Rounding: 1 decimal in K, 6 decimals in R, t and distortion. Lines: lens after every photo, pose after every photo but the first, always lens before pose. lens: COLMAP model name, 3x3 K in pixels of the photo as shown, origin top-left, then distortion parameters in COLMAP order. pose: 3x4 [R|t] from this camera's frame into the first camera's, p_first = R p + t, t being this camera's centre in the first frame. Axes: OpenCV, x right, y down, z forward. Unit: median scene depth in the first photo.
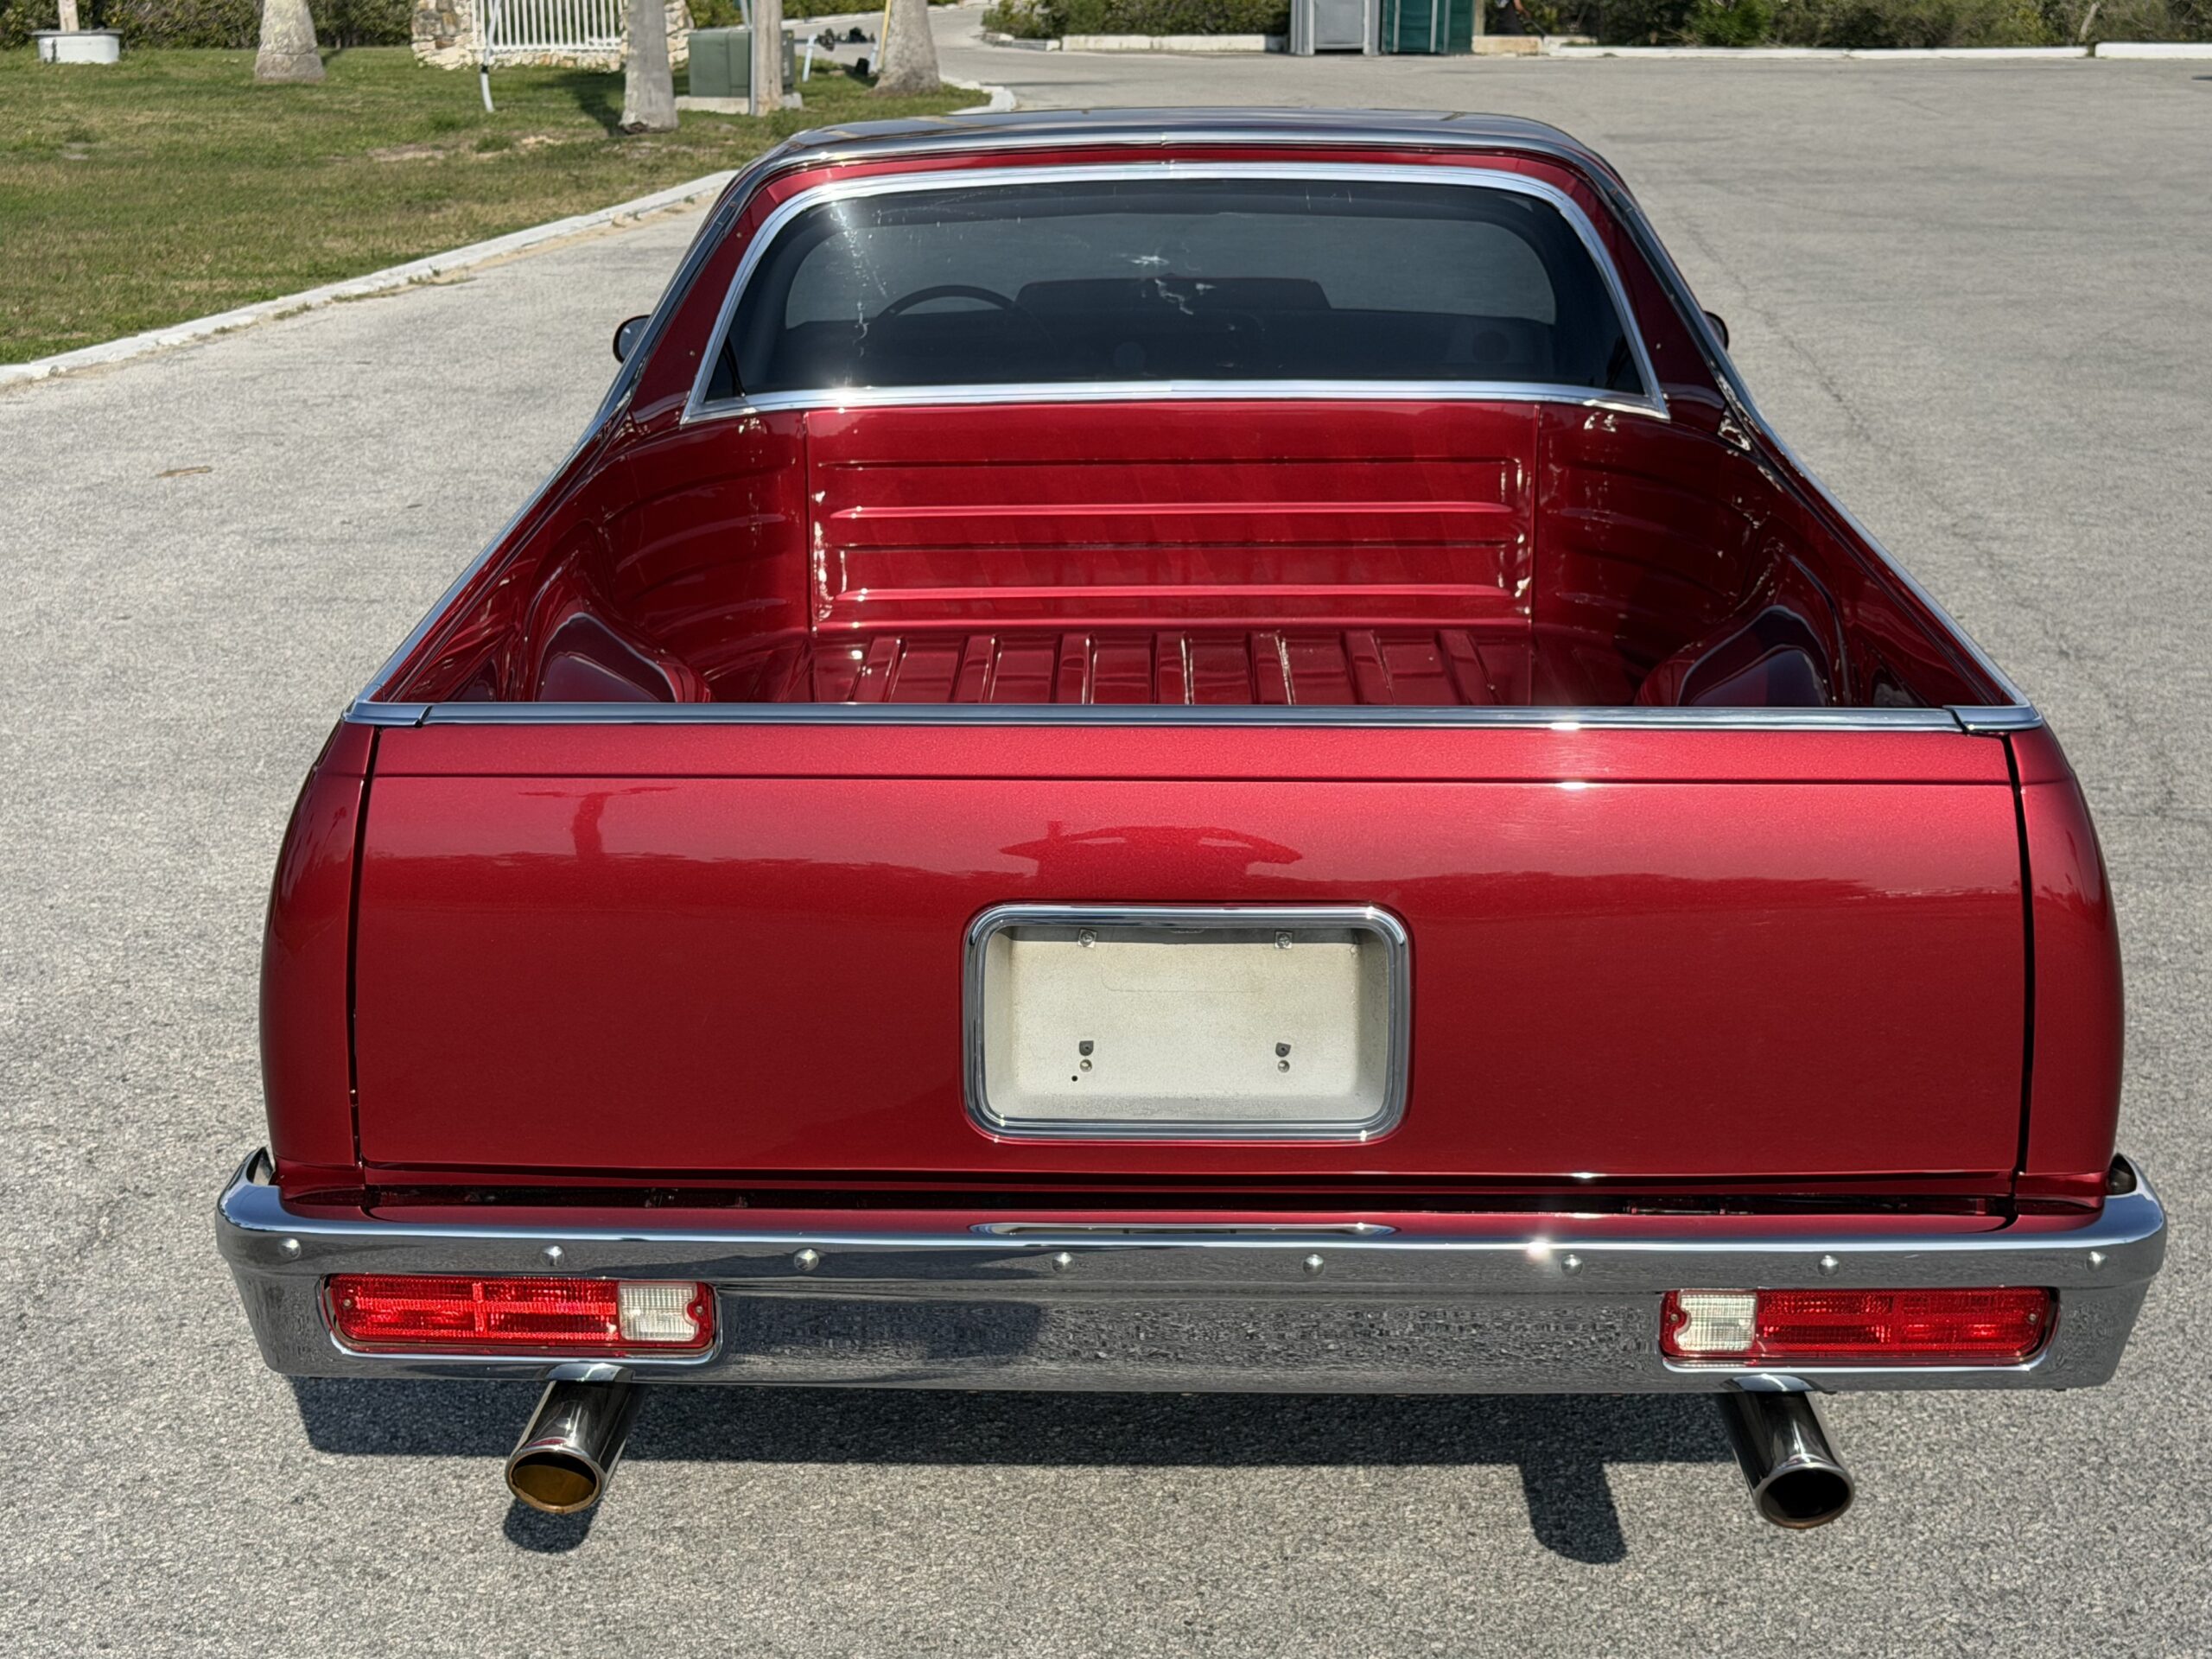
lens RADIAL K [[3522.2, 0, 1106.0], [0, 3522.2, 829.5], [0, 0, 1]] dist [0.203459, -0.425460]
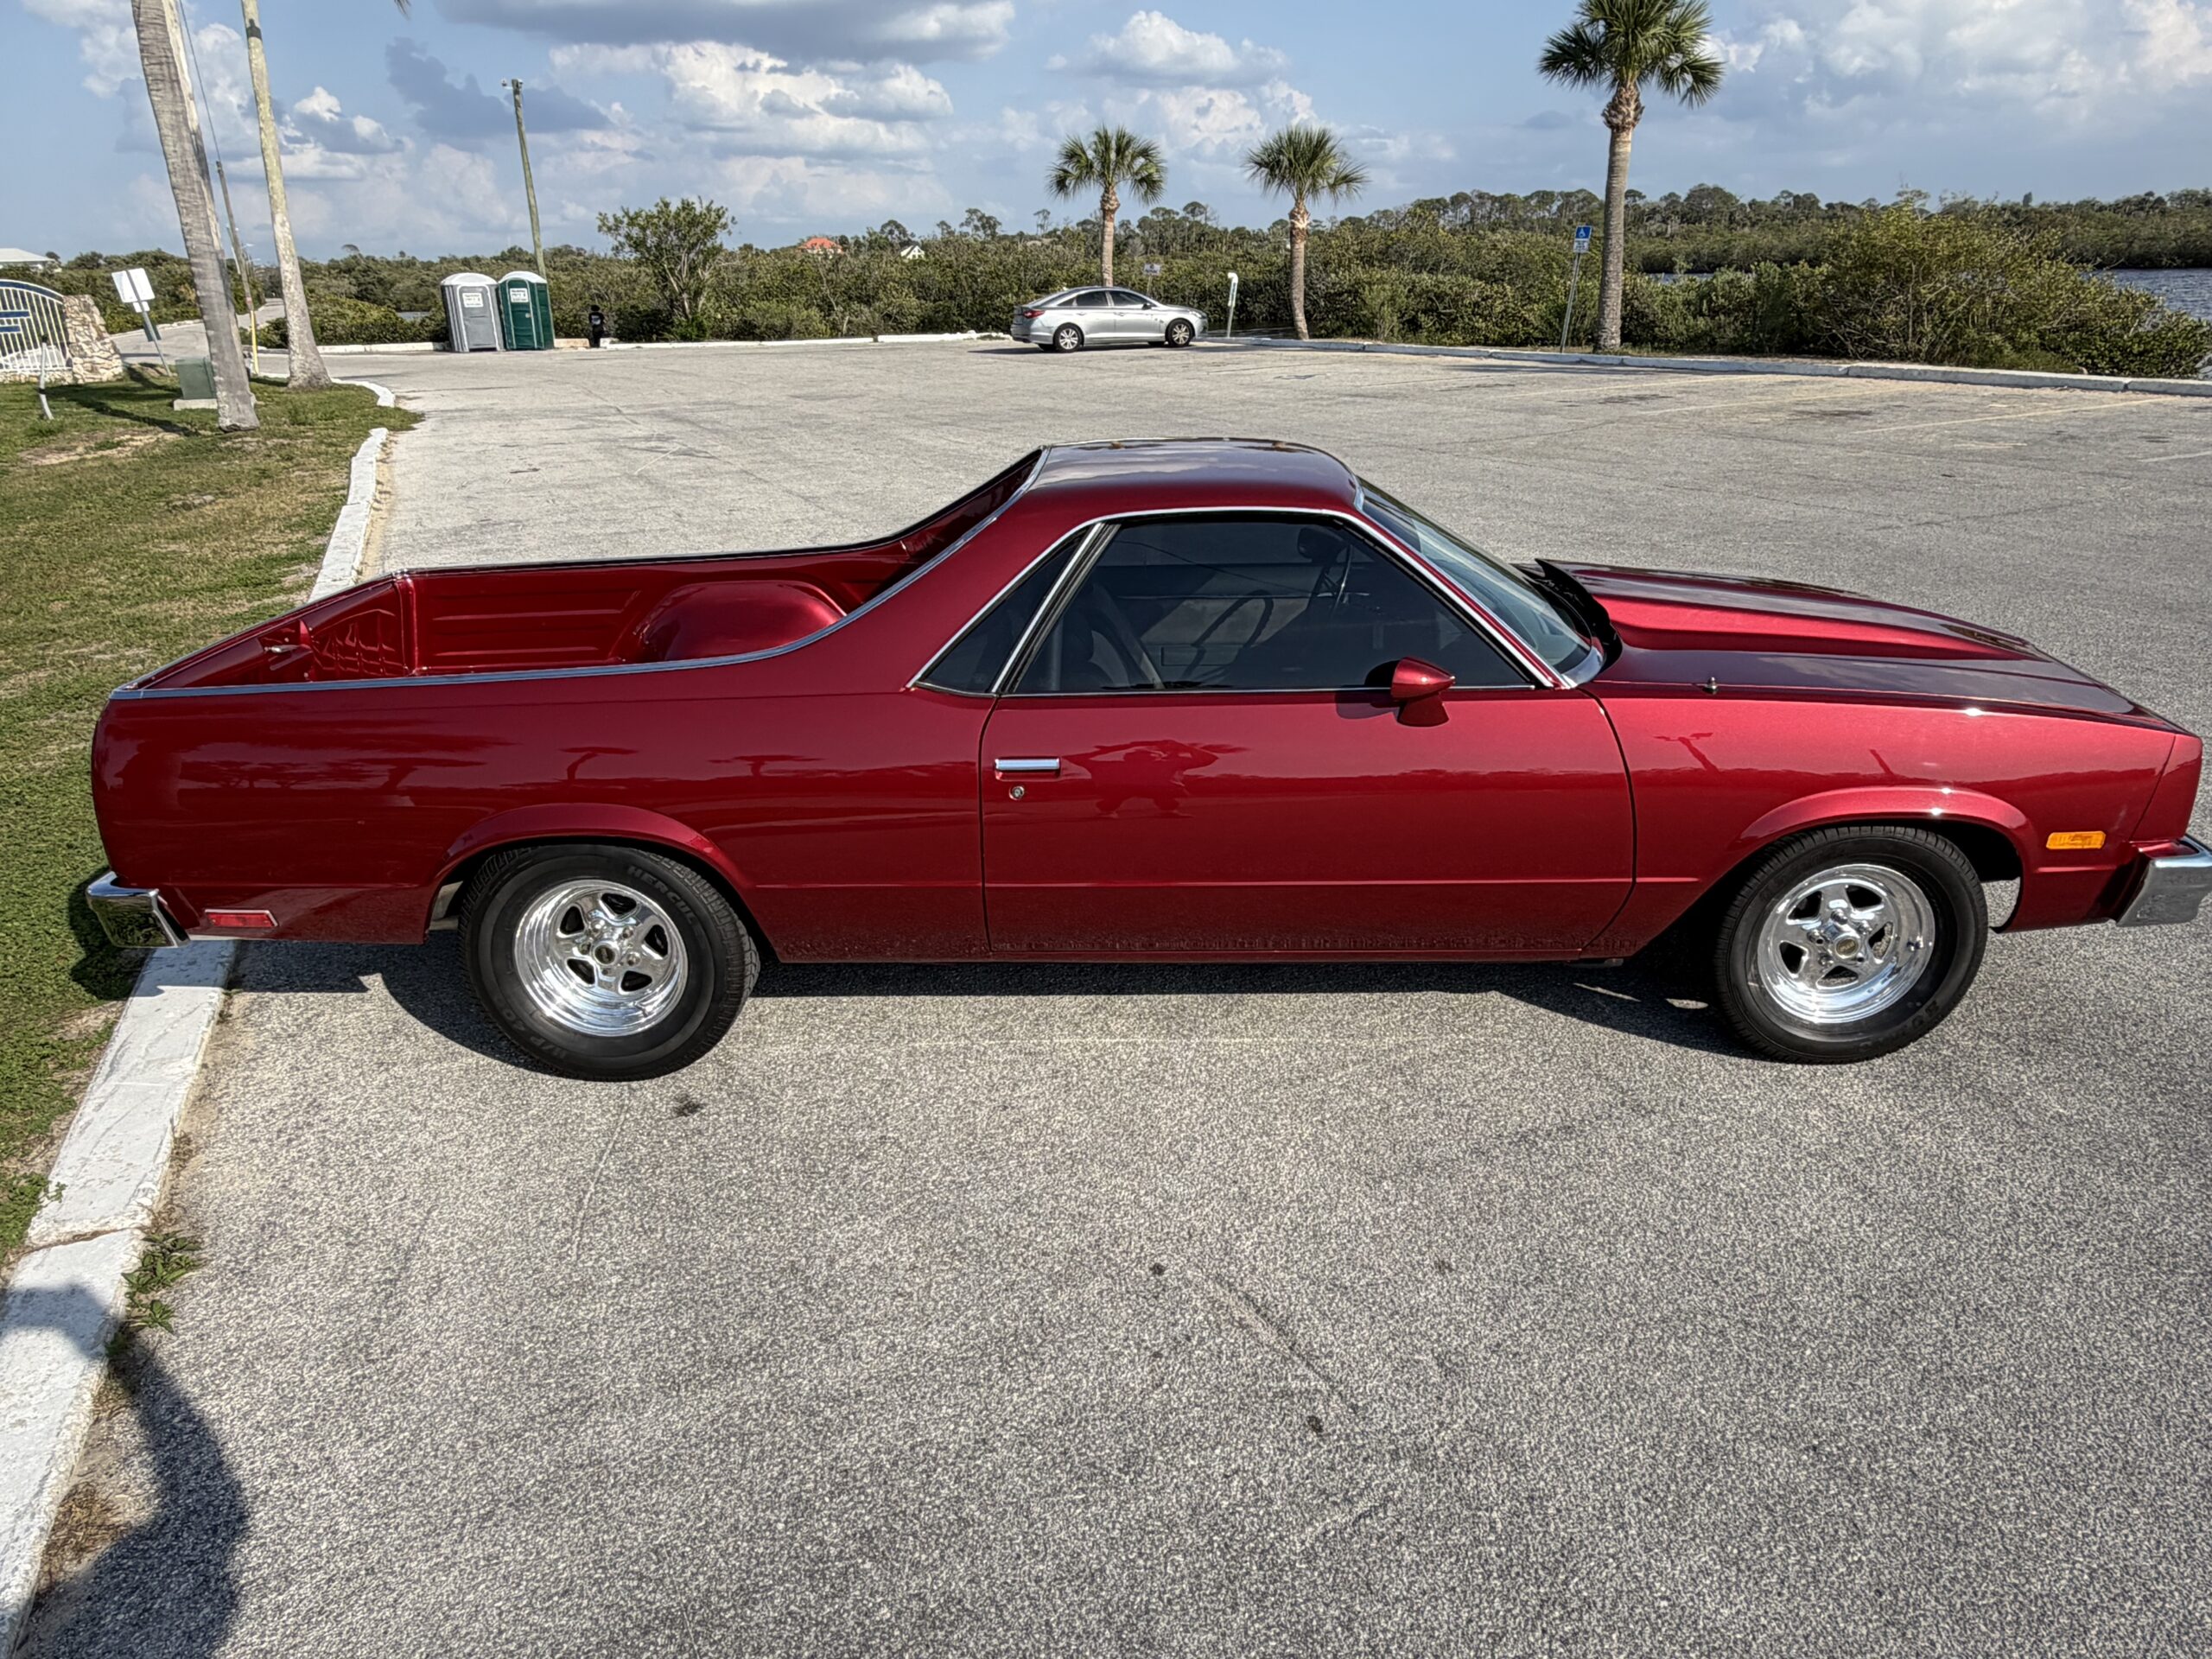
lens RADIAL K [[1493.8, 0, 1106.0], [0, 1493.8, 829.5], [0, 0, 1]] dist [-0.001804, 0.005781]
pose [[0.857538, -0.194951, 0.476048, -0.305209], [0.142571, 0.979226, 0.144189, -0.133253], [-0.494269, -0.055777, 0.867518, 0.481419]]
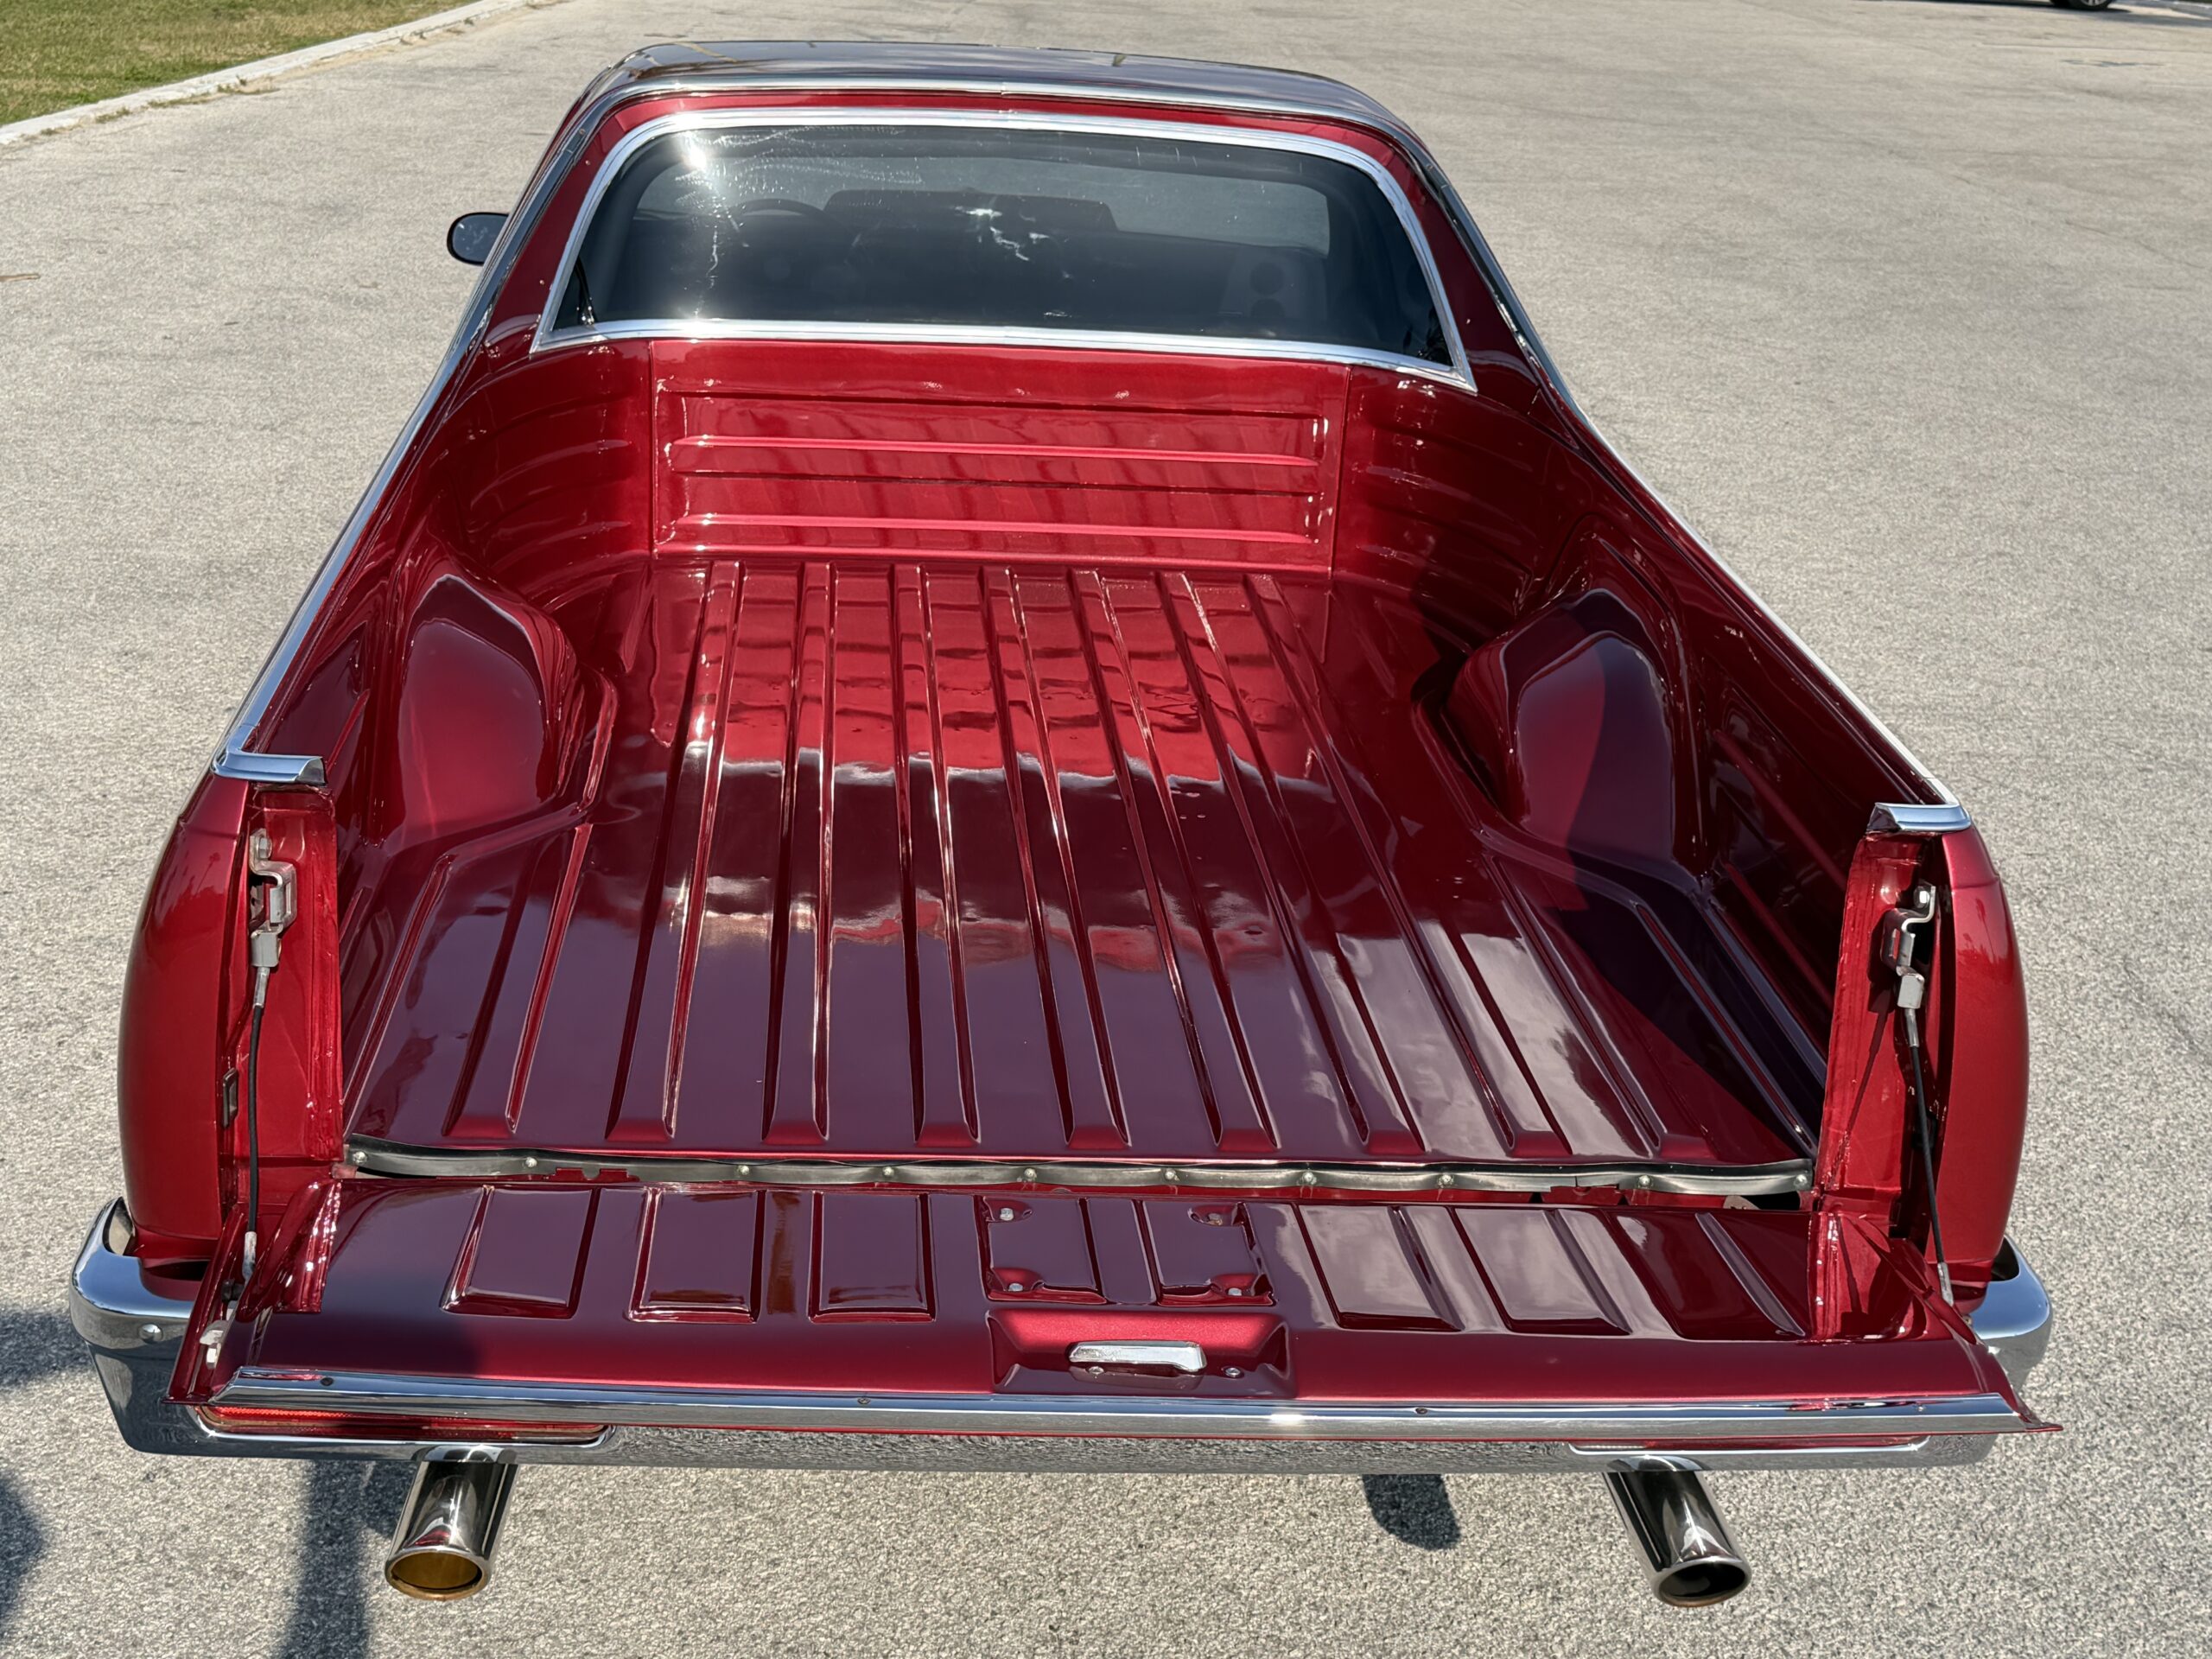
lens RADIAL K [[2839.7, 0, 1120.9], [0, 2839.7, 839.9], [0, 0, 1]] dist [0.225082, -0.555645]
pose [[0.993182, 0.024502, 0.113972, -0.014884], [-0.035586, 0.994720, 0.096259, -0.021462], [-0.111012, -0.099659, 0.988810, 0.051911]]
